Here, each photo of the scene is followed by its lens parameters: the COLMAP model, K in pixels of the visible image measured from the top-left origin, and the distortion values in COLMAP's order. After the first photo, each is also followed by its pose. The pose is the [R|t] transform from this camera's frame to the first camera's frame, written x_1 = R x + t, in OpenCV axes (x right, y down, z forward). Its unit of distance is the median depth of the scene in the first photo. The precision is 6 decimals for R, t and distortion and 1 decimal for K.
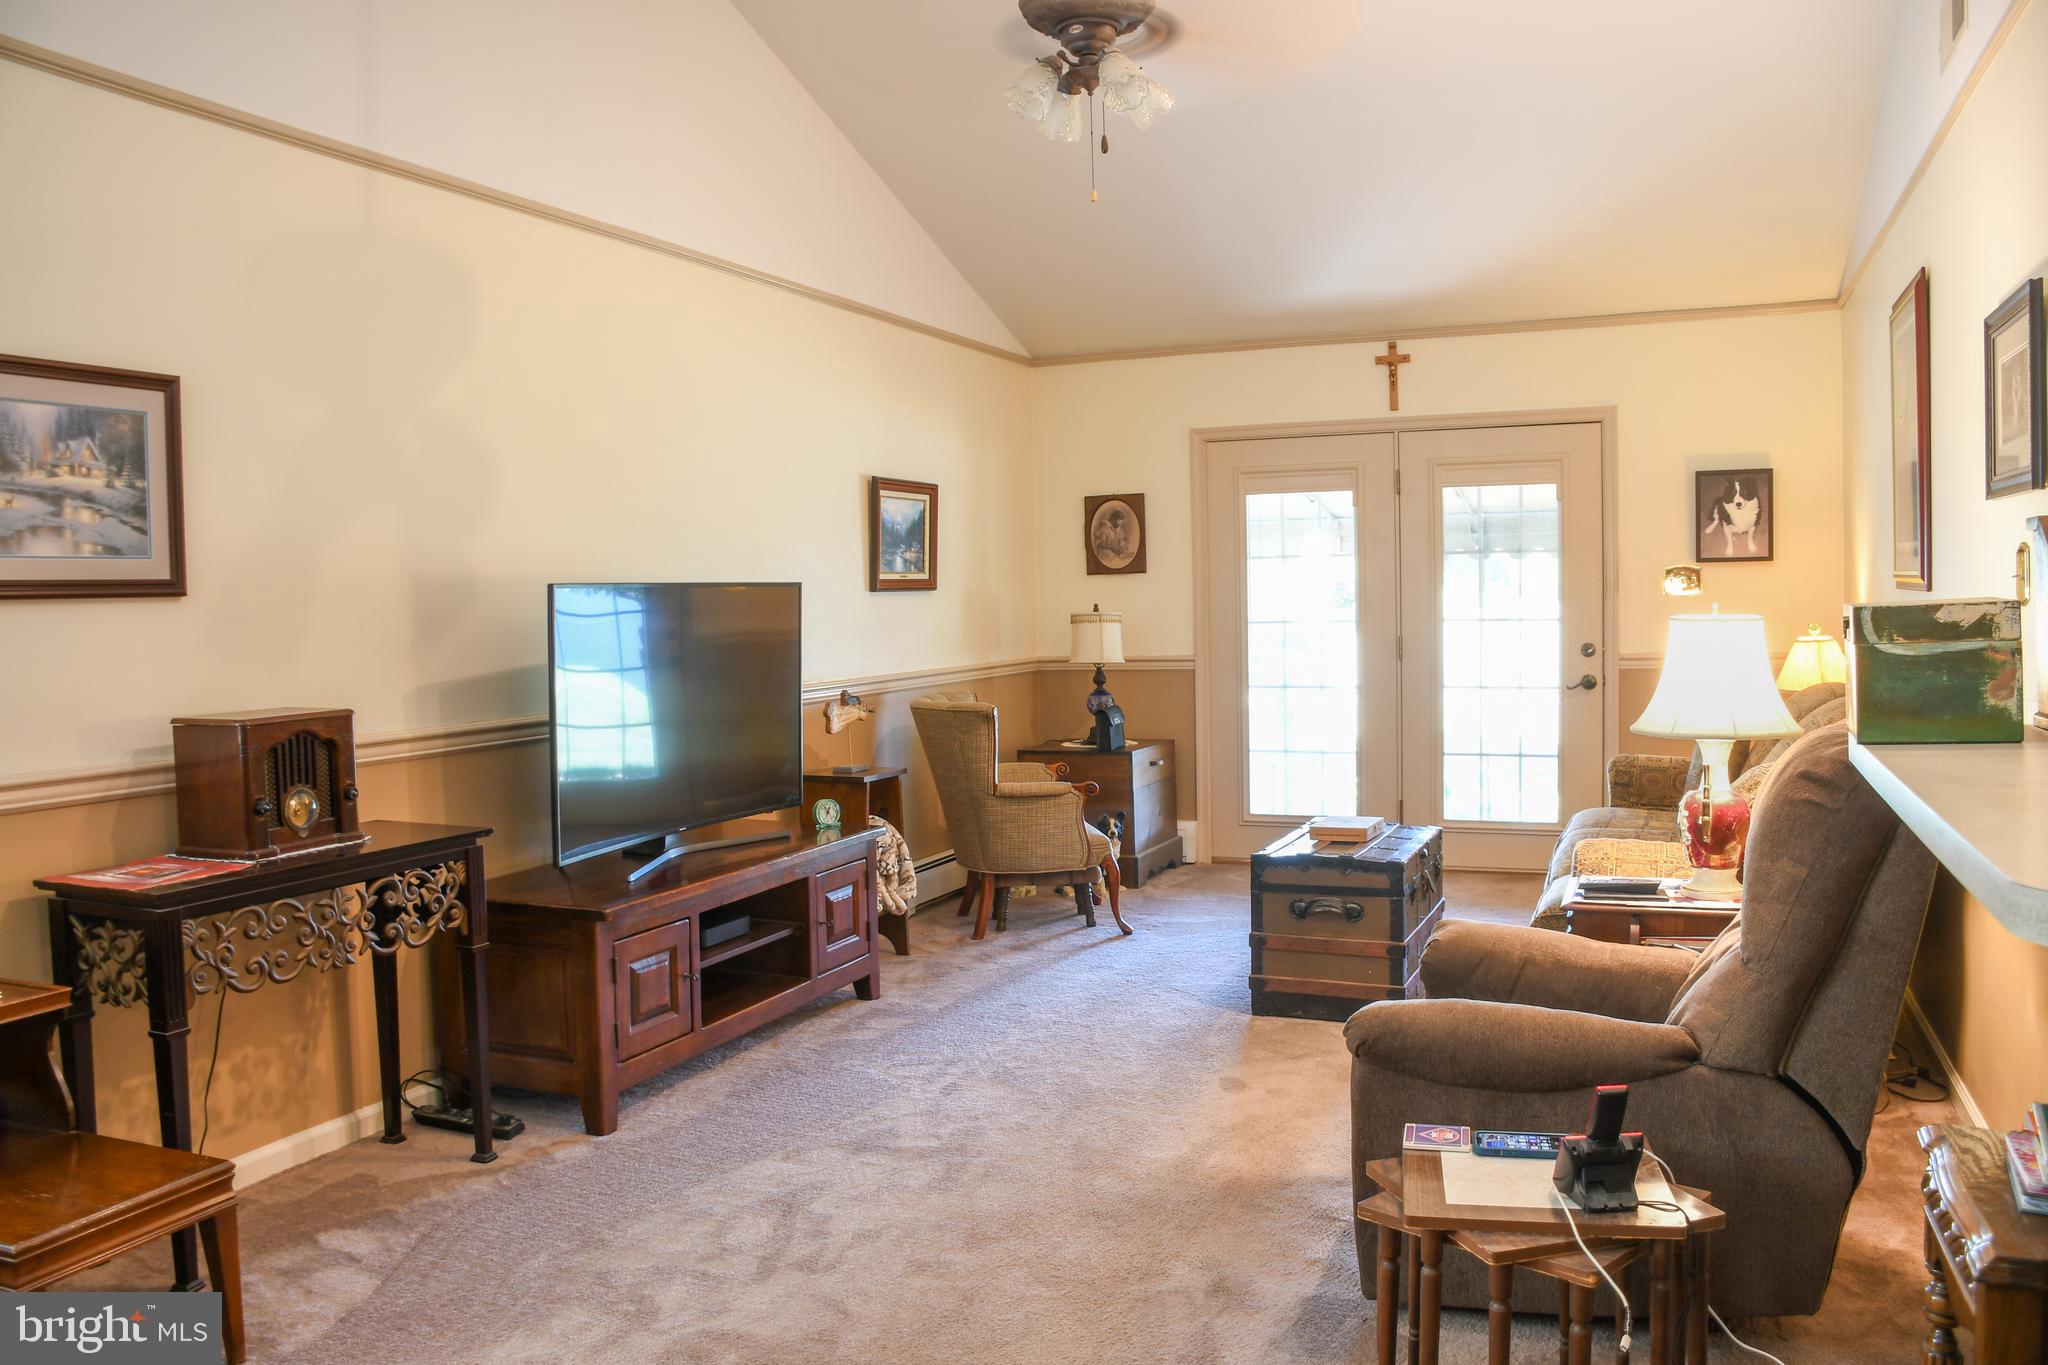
lens RADIAL K [[1633.0, 0, 1025.3], [0, 1633.0, 682.5], [0, 0, 1]] dist [-0.007683, -0.002161]
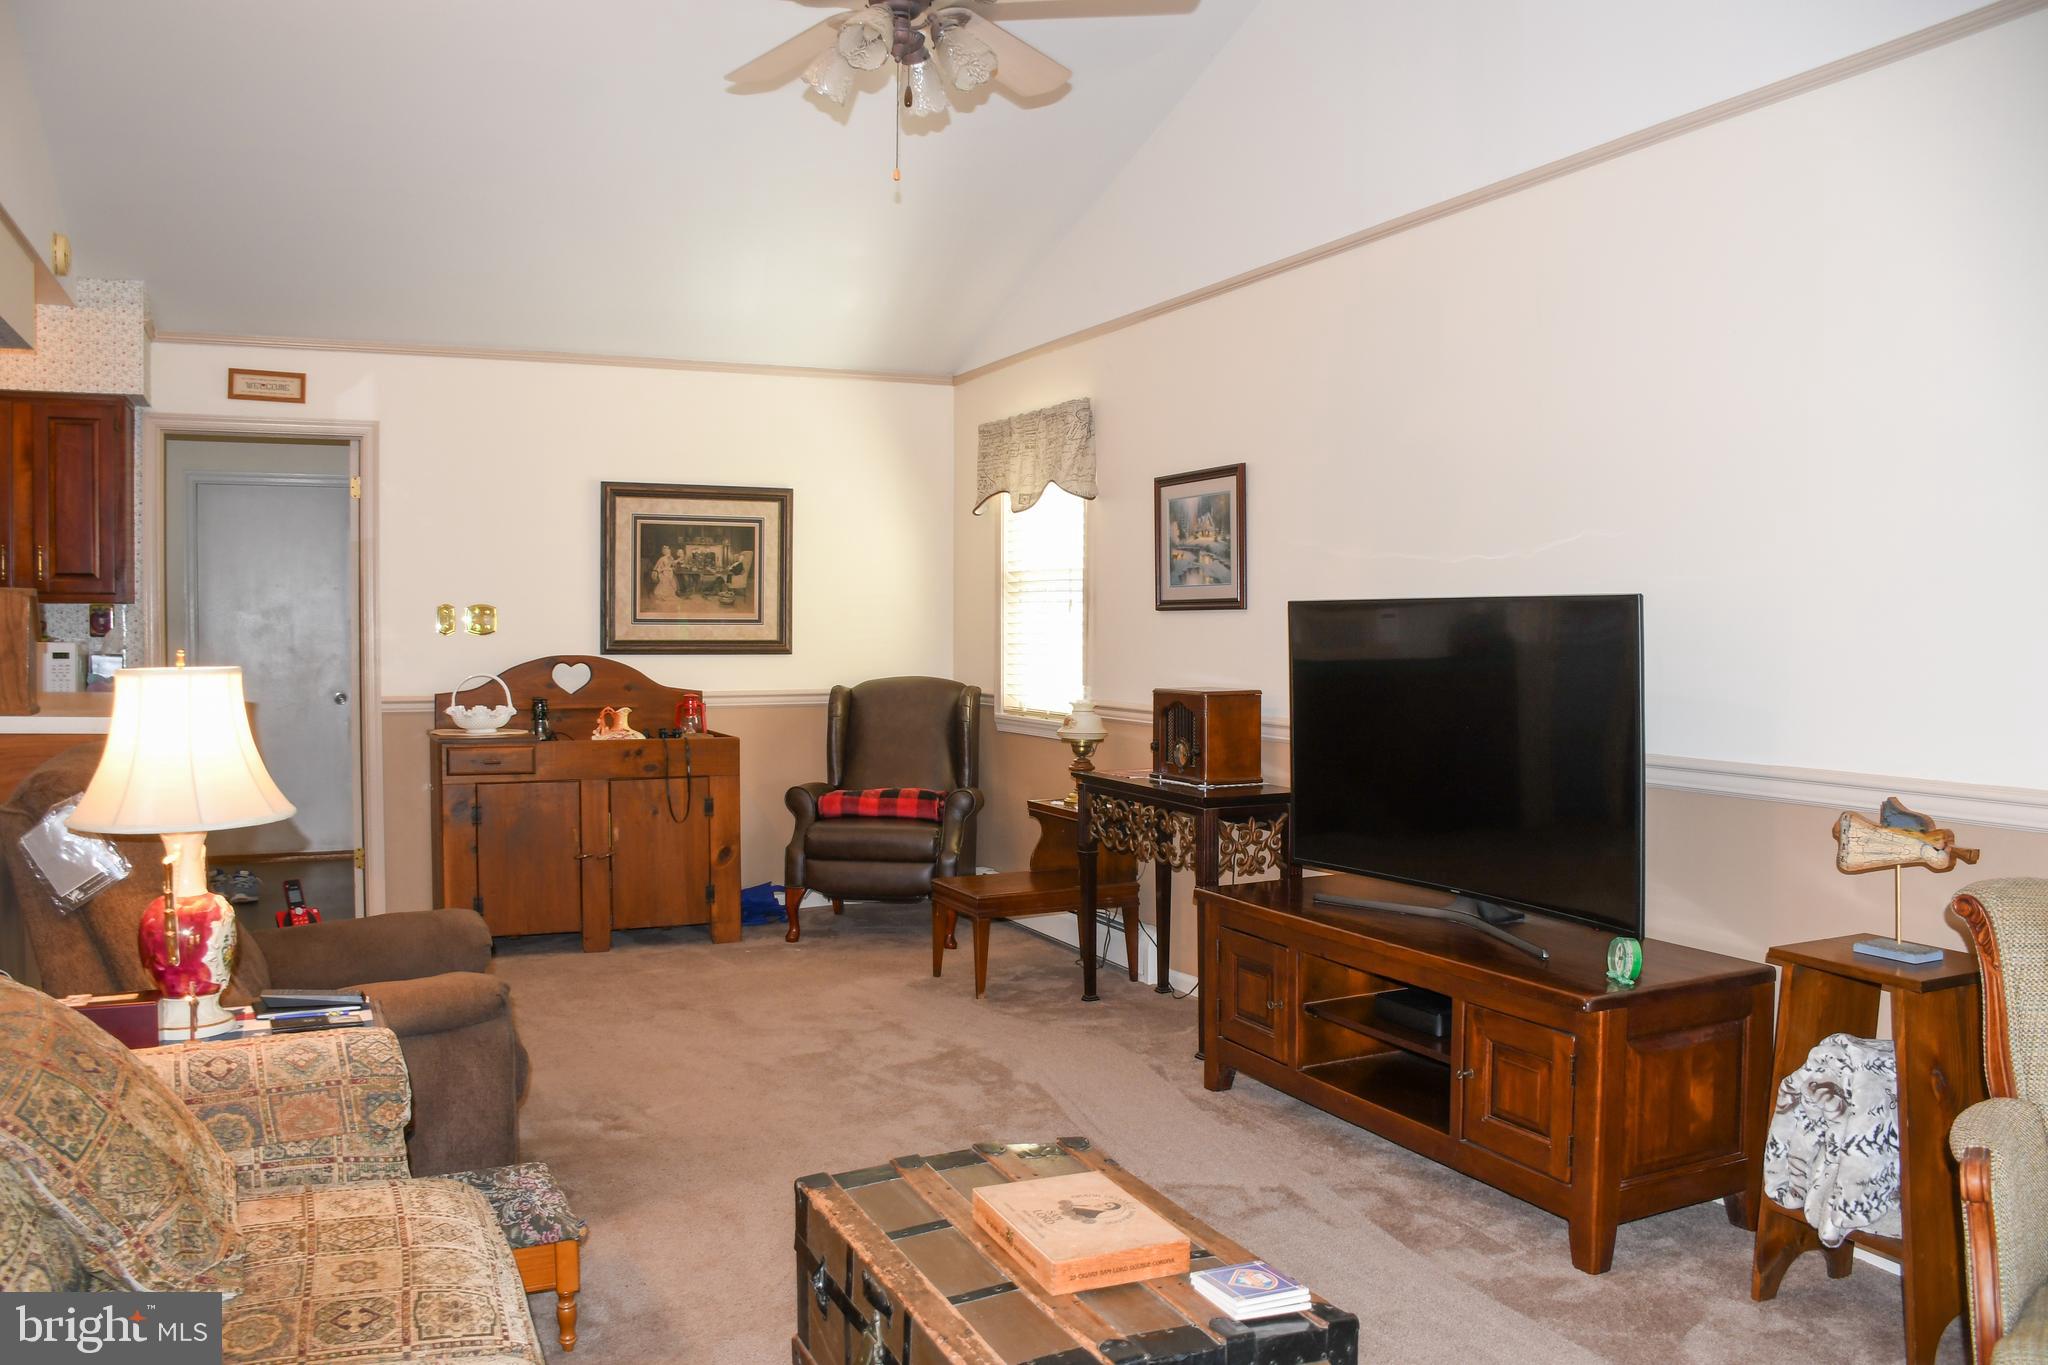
lens RADIAL K [[1633.0, 0, 1021.7], [0, 1633.0, 679.6], [0, 0, 1]] dist [-0.007683, -0.002161]
pose [[-0.666477, 0.044836, -0.744177, 0.766198], [-0.030820, 0.995680, 0.087591, -0.116760], [0.744889, 0.081313, -0.662215, 1.898795]]
